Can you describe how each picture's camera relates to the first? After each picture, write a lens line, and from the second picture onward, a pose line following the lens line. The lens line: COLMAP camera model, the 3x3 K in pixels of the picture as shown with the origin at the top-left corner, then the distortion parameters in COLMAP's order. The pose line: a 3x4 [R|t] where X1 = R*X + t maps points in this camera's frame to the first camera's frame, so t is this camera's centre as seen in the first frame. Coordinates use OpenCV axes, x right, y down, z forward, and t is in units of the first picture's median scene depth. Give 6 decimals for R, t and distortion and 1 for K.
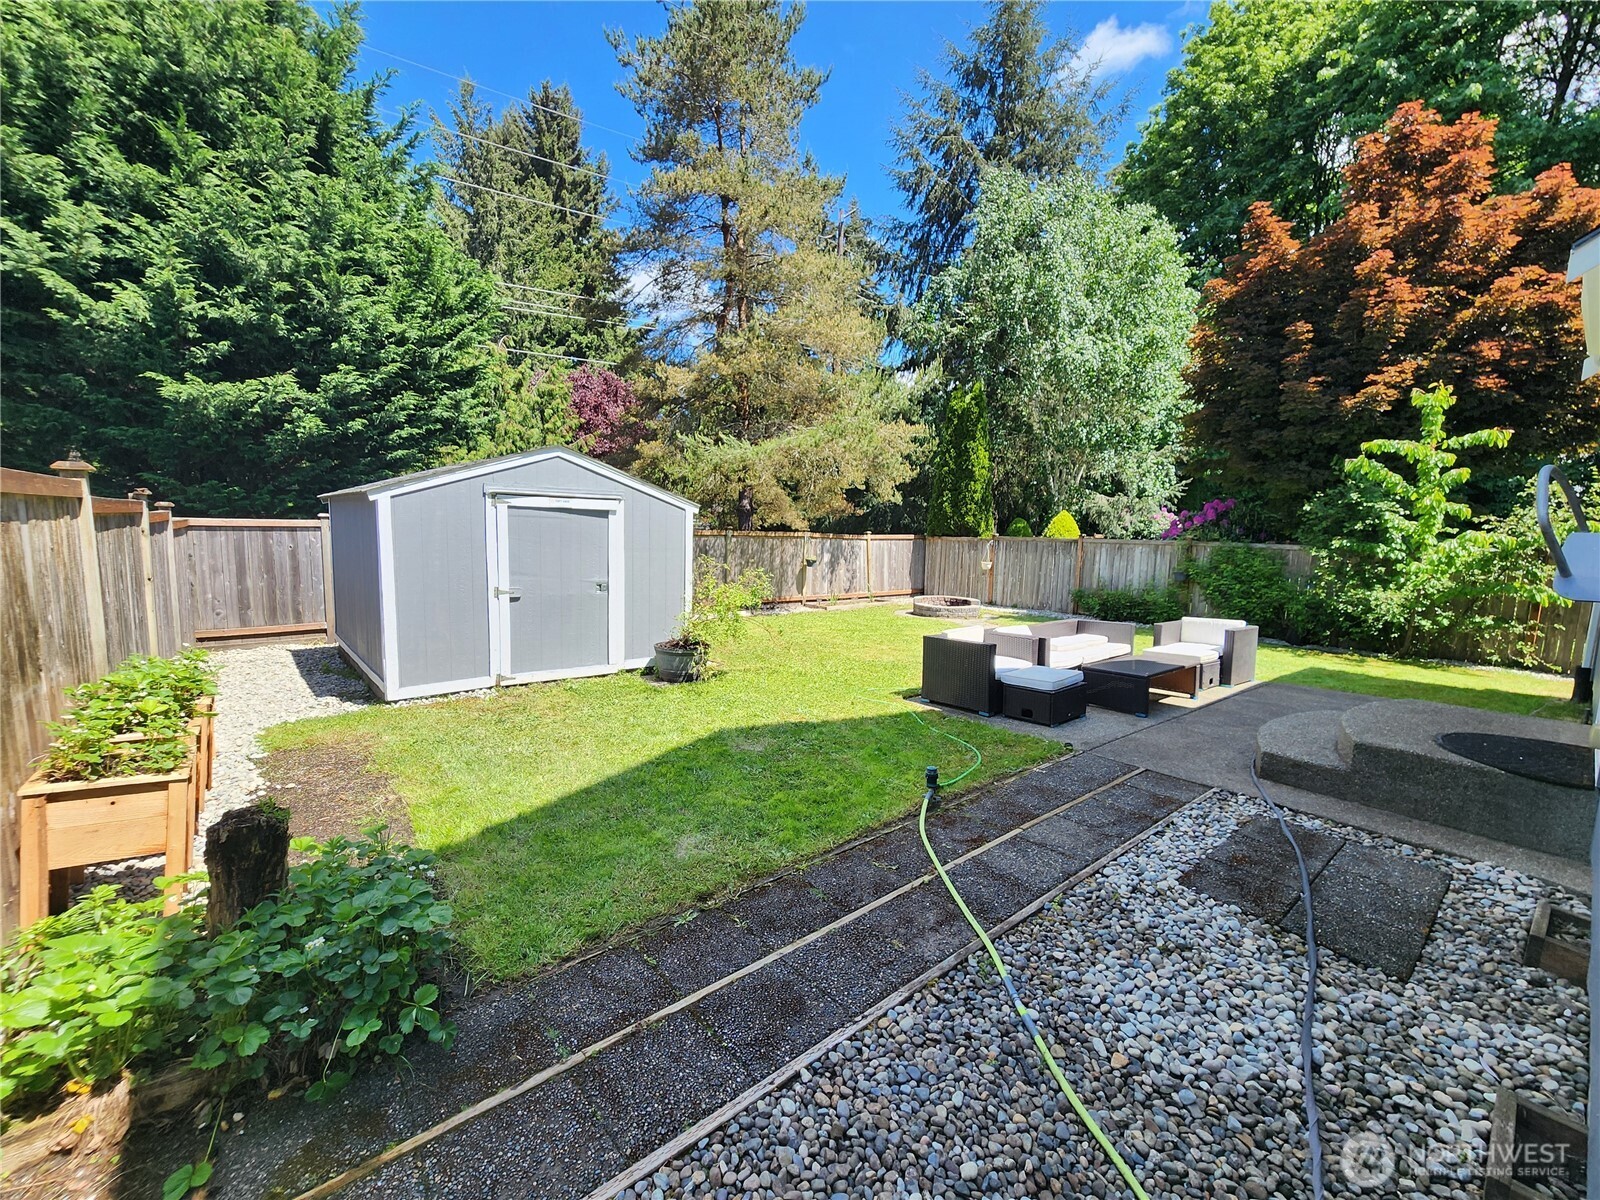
lens RADIAL K [[652.7, 0, 800.0], [0, 652.7, 600.0], [0, 0, 1]] dist [0.002587, -0.000559]
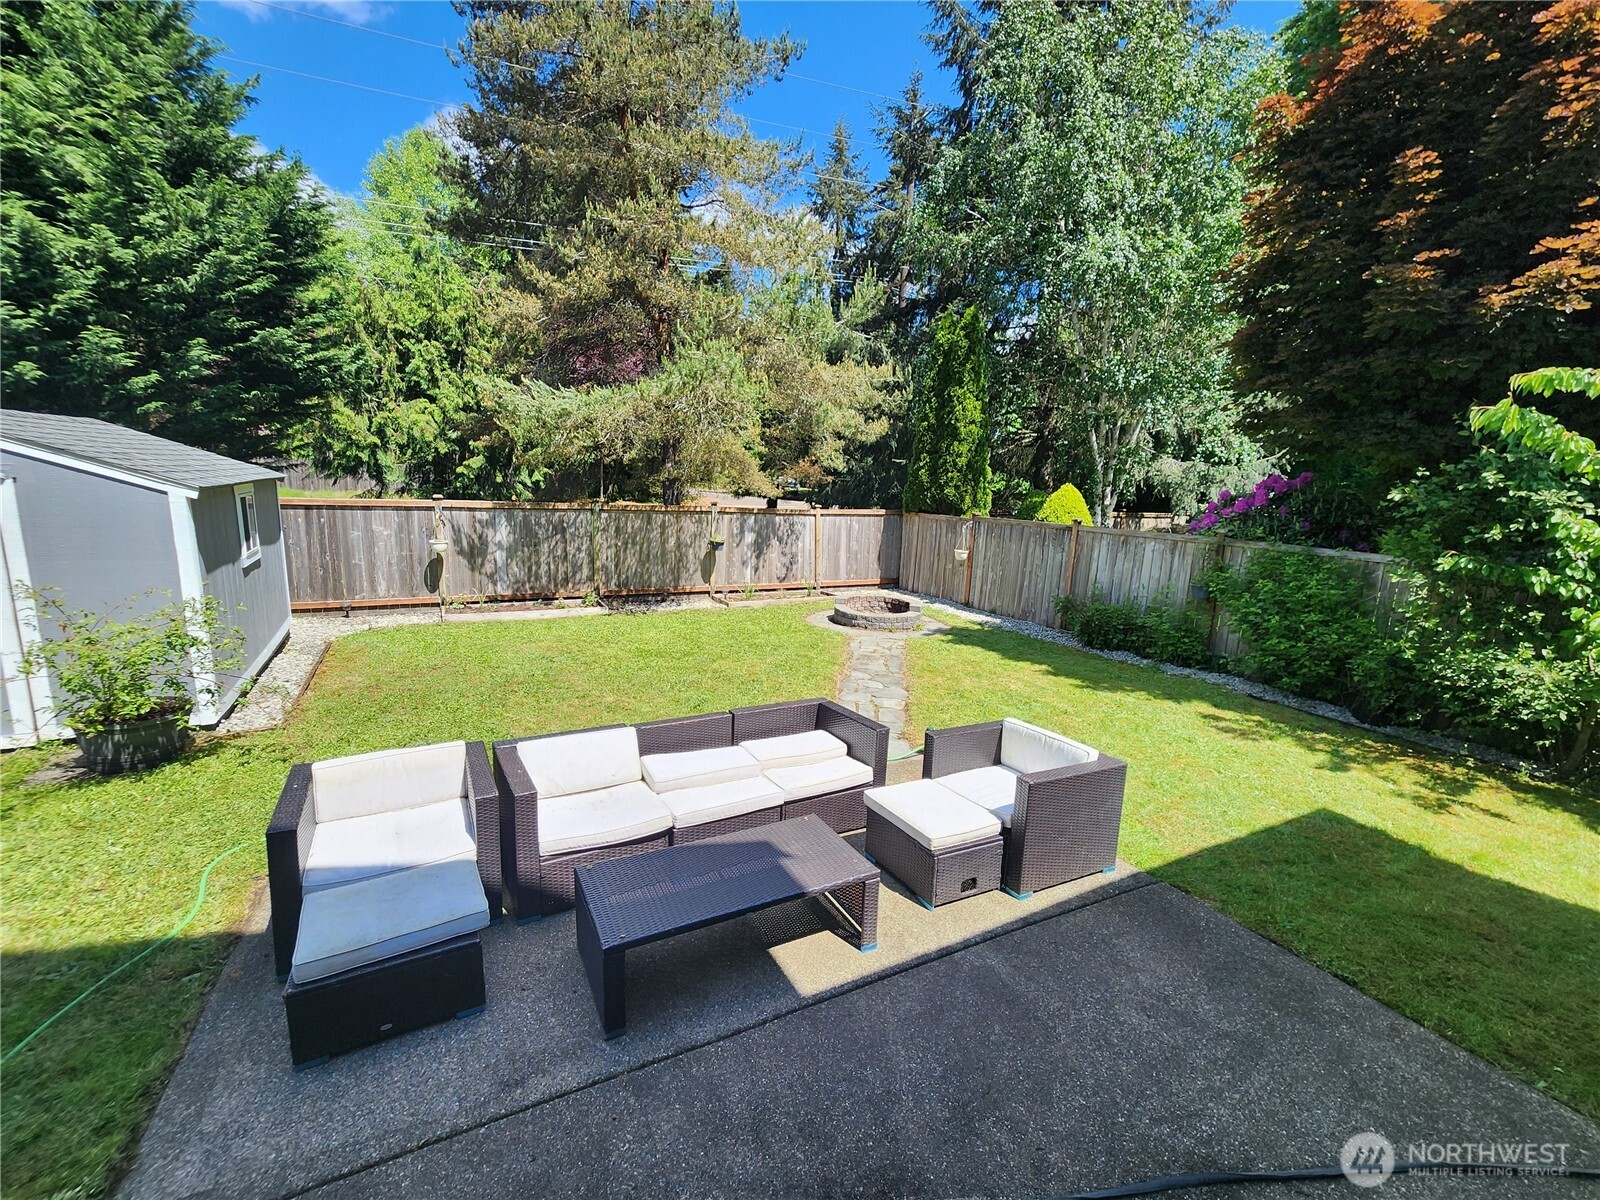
lens RADIAL K [[652.7, 0, 800.0], [0, 652.7, 600.0], [0, 0, 1]] dist [0.002587, -0.000559]
pose [[0.980042, 0.051834, -0.191913, 0.370181], [-0.039038, 0.996792, 0.069867, -0.068225], [0.194919, -0.060981, 0.978922, 0.330792]]
